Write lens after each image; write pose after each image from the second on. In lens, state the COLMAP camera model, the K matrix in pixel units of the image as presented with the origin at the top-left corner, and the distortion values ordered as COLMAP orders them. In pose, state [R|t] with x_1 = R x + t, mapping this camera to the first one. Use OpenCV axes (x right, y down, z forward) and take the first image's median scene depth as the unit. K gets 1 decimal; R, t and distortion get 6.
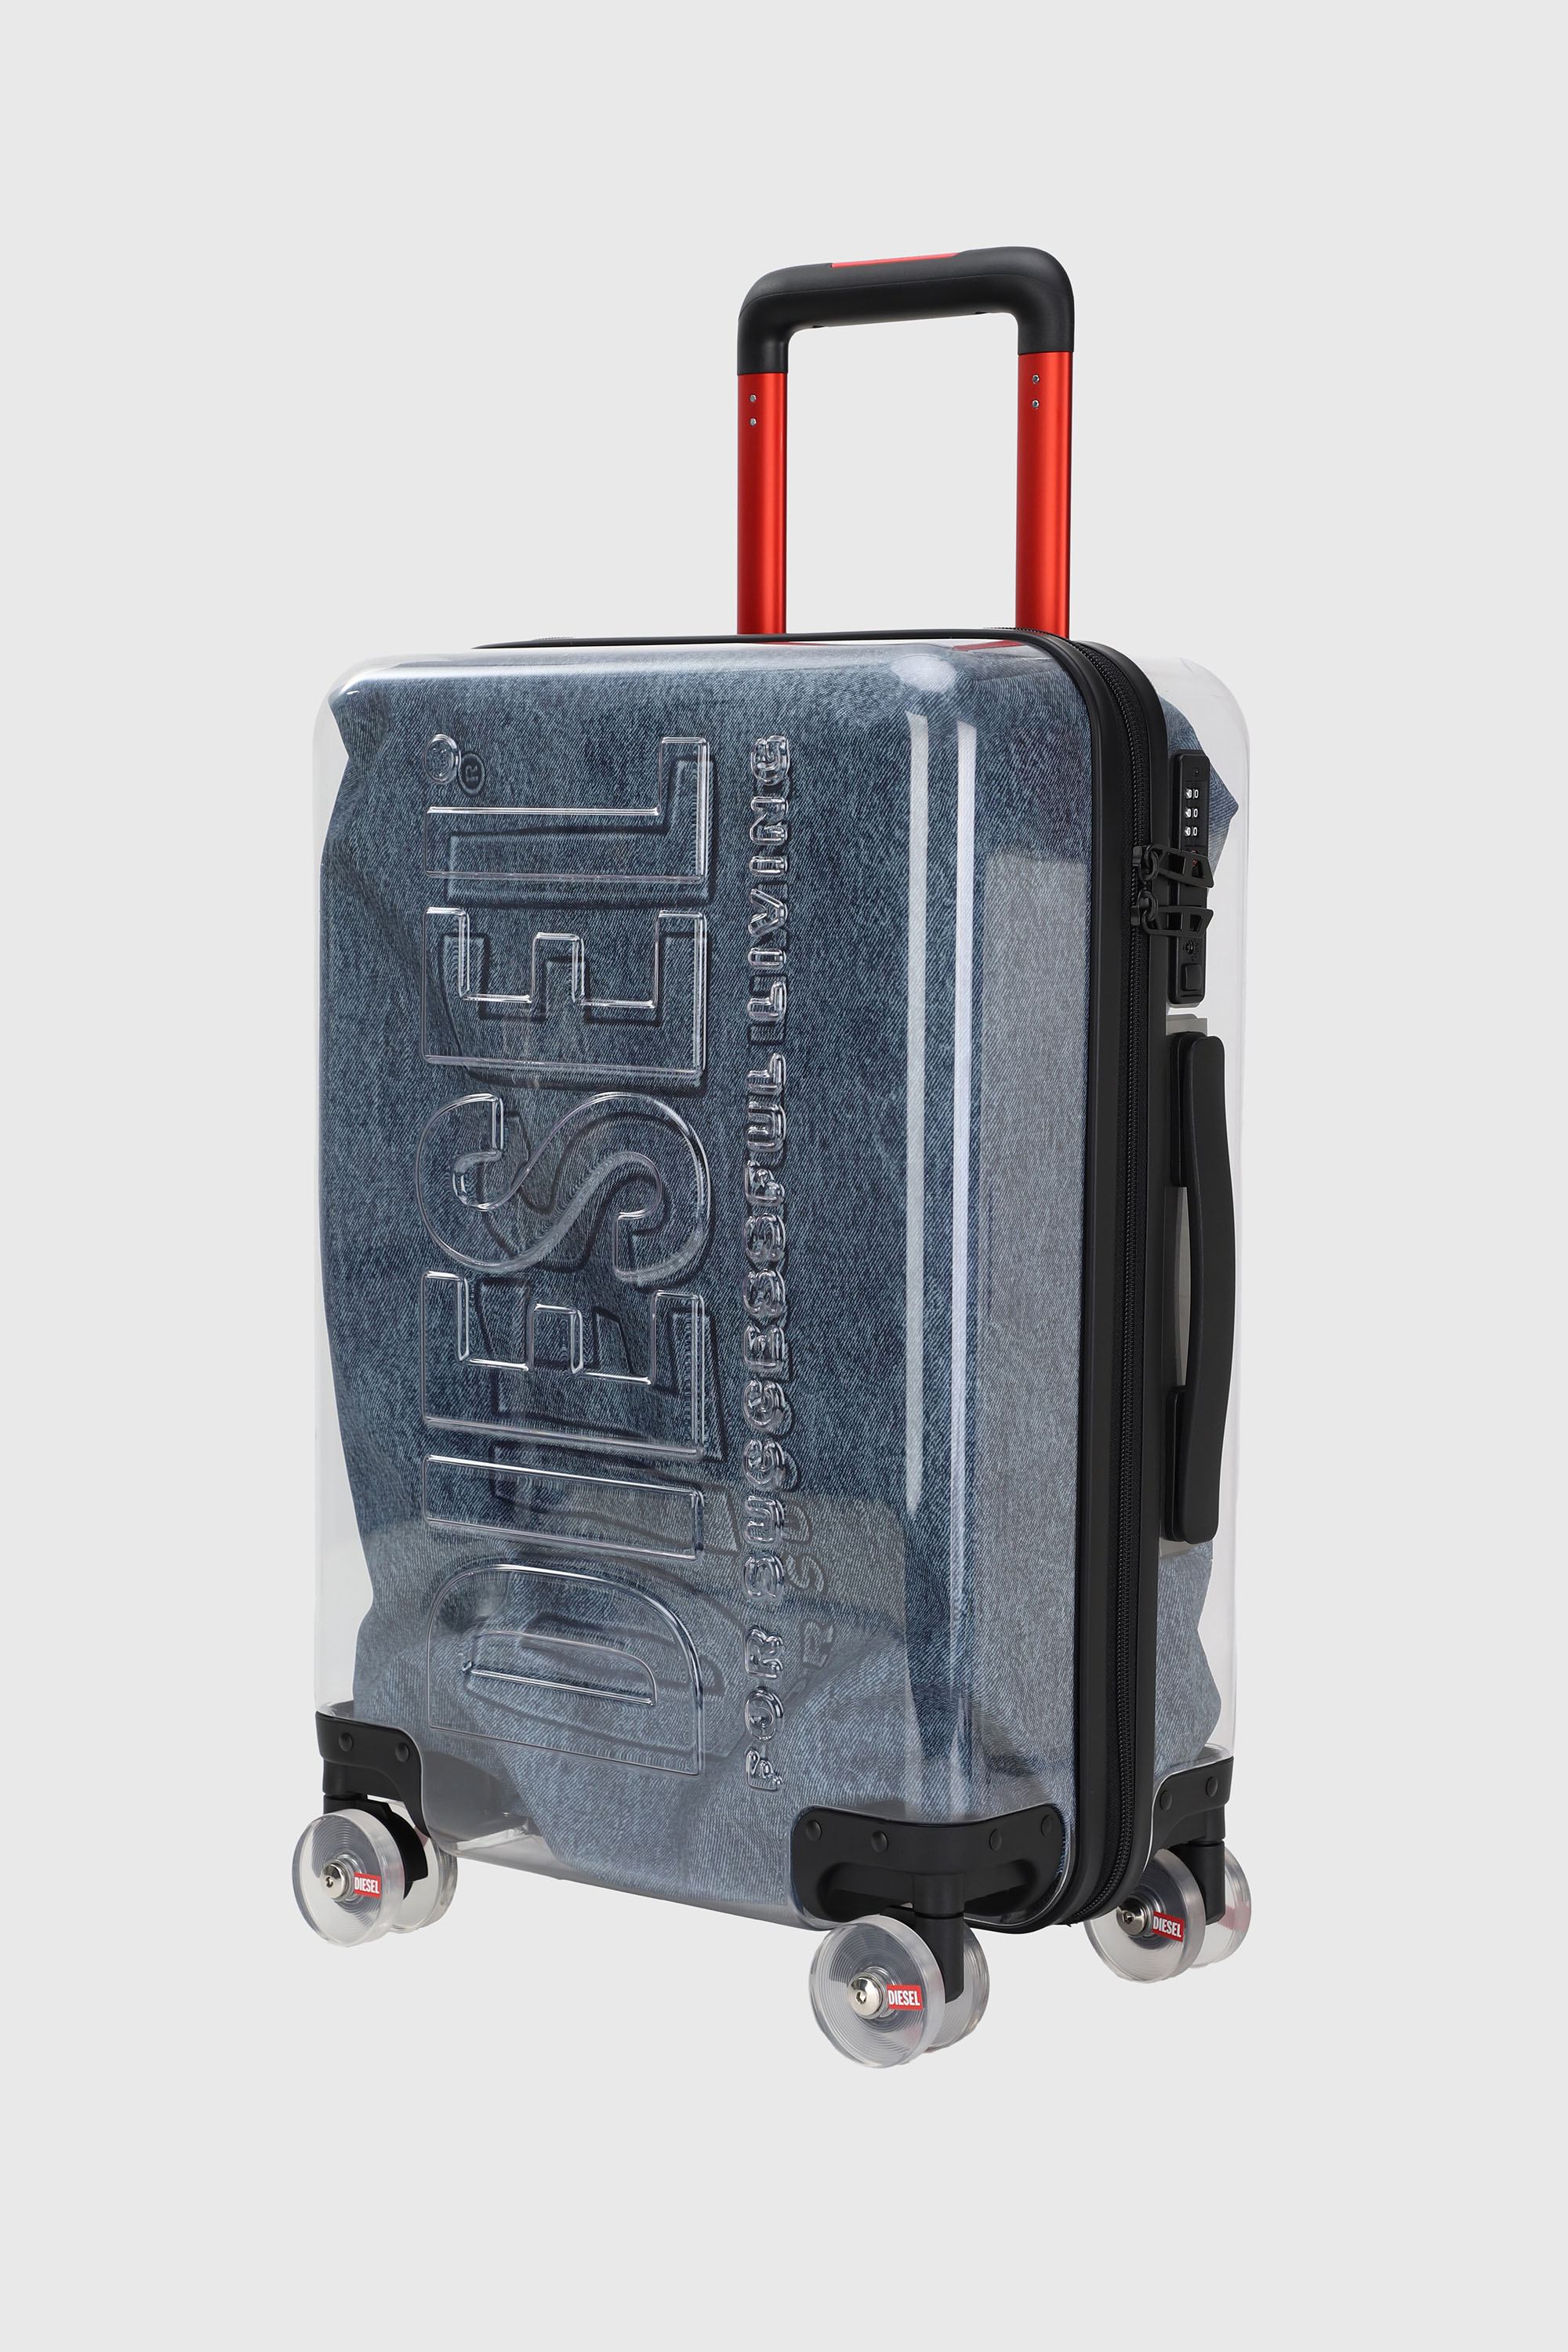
lens RADIAL K [[4837.9, 0, 780.3], [0, 4837.9, 1160.0], [0, 0, 1]] dist [0.270325, 0.000000]
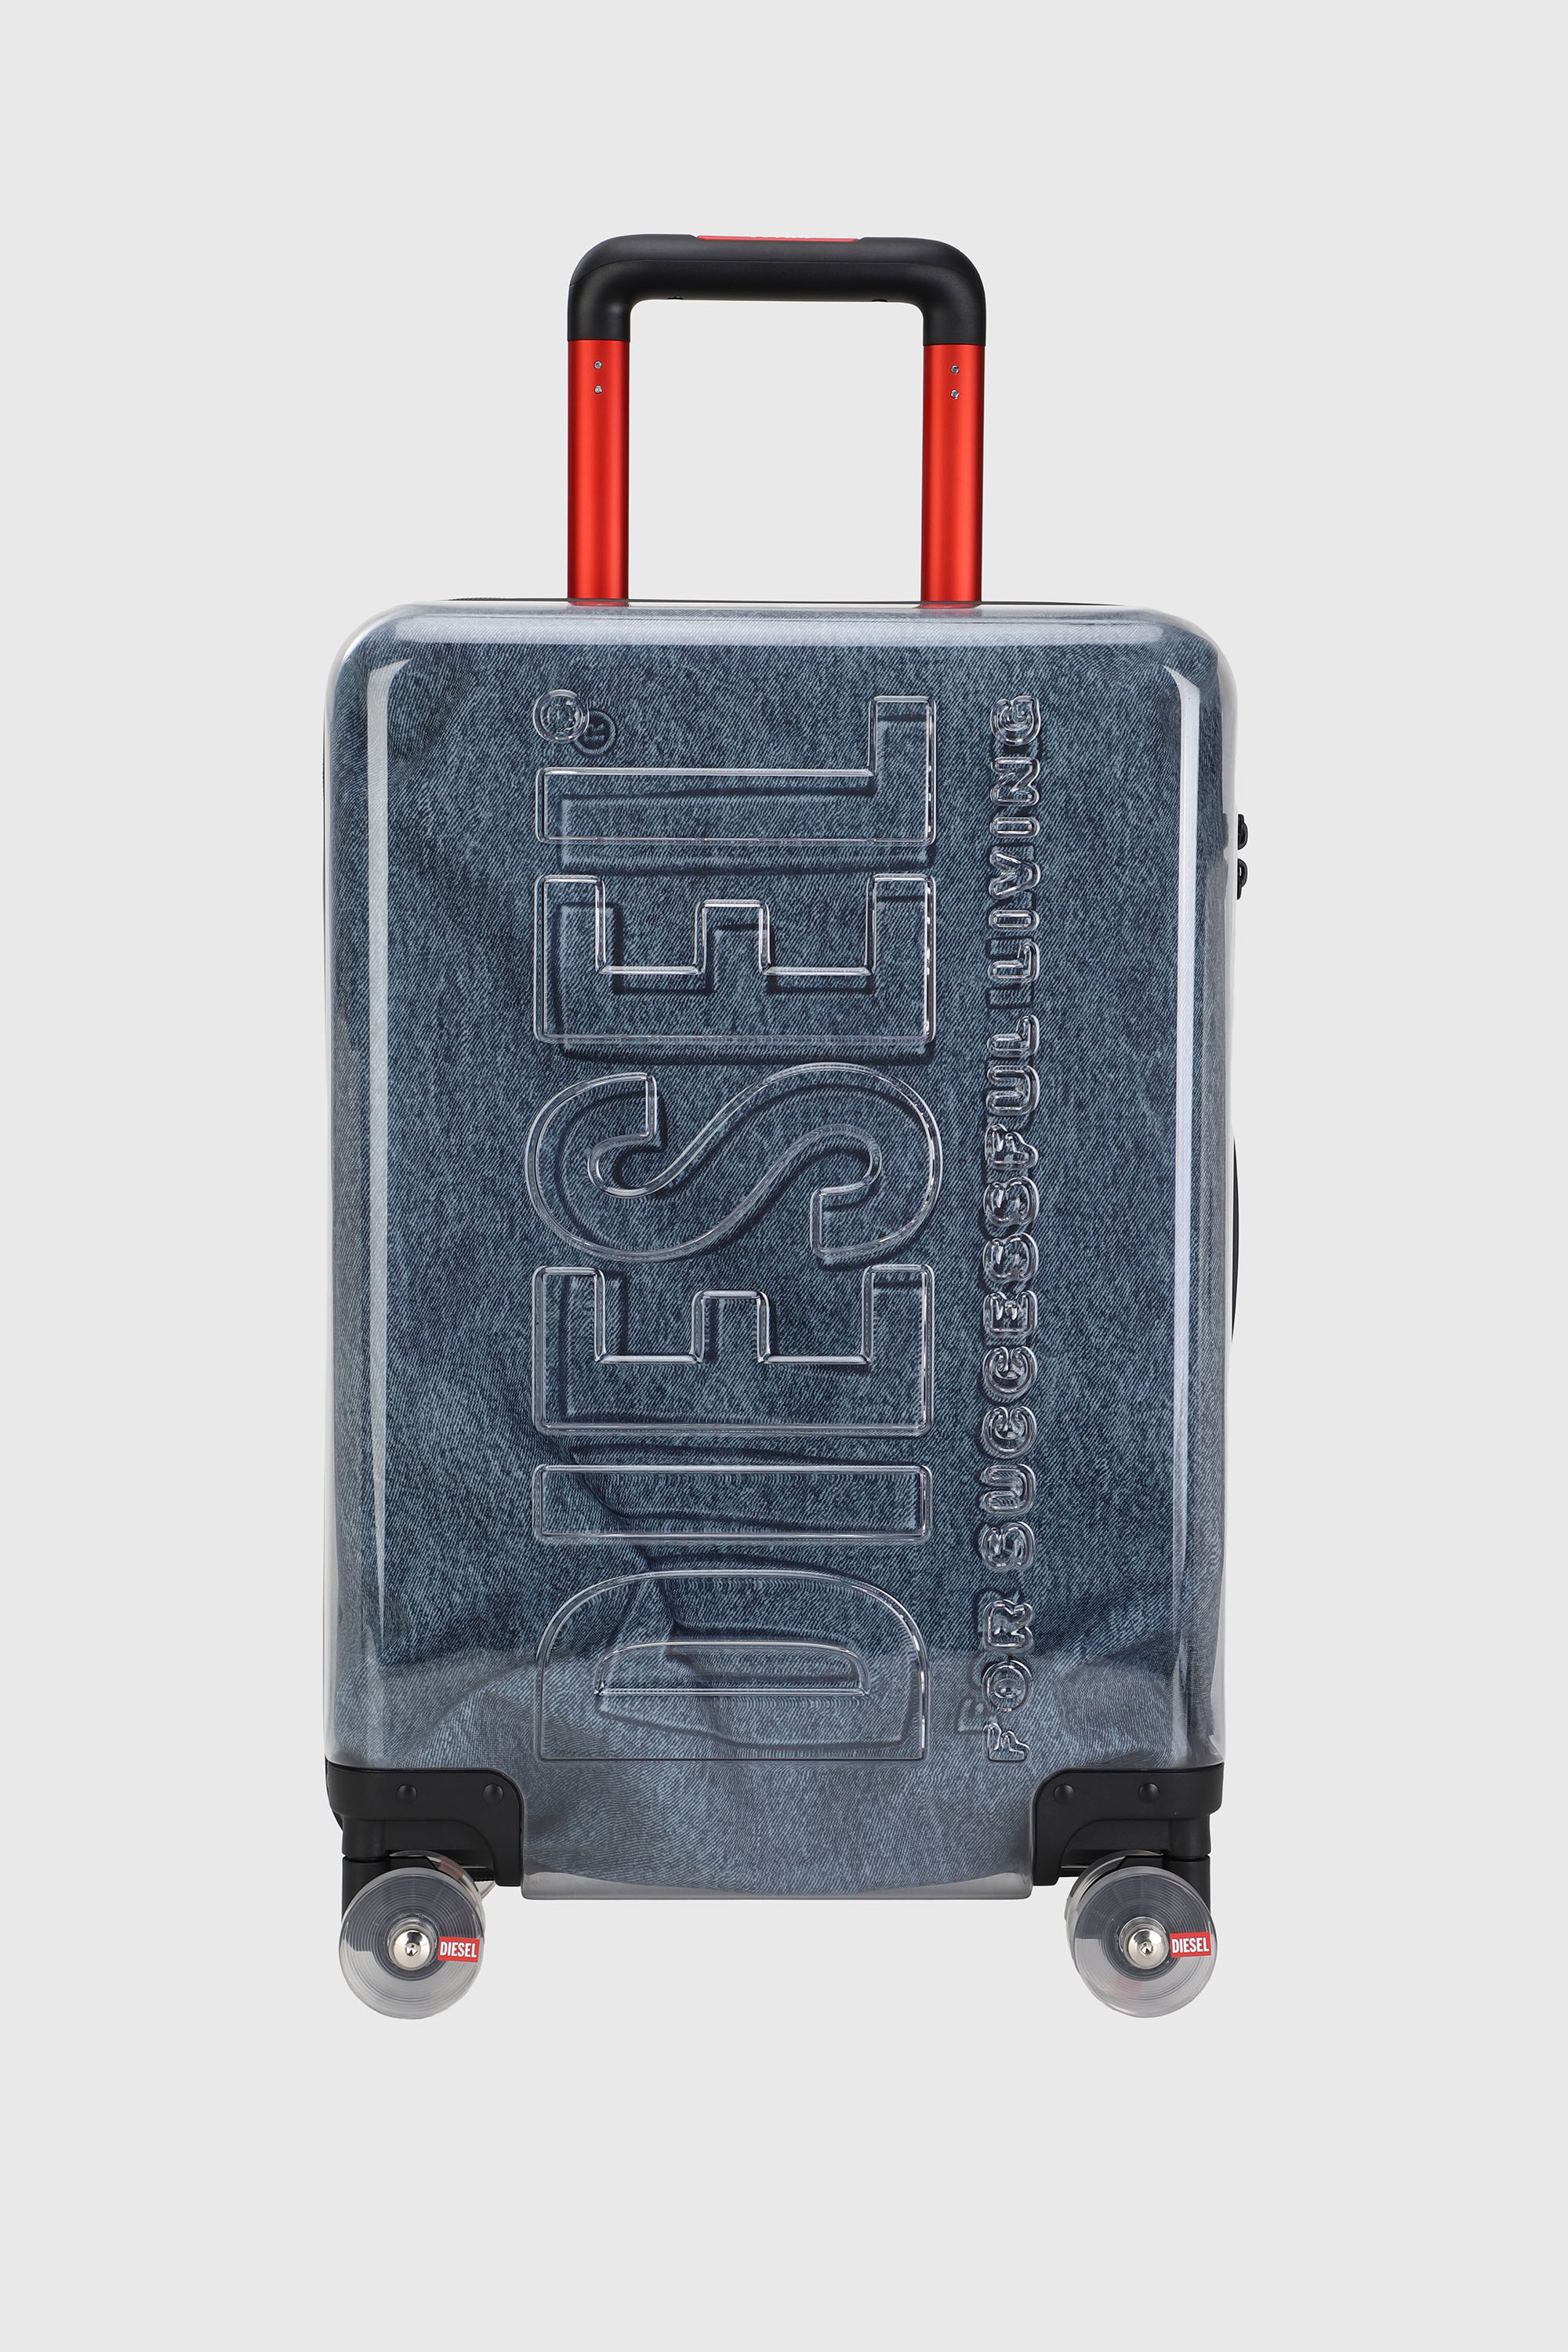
lens RADIAL K [[4141.4, 0, 795.0], [0, 4141.4, 1164.8], [0, 0, 1]] dist [0.227484, 0.000000]
pose [[0.731950, -0.035059, 0.680456, -0.602065], [0.050173, 0.998737, -0.002513, 0.008037], [-0.679509, 0.035980, 0.732785, 0.400043]]
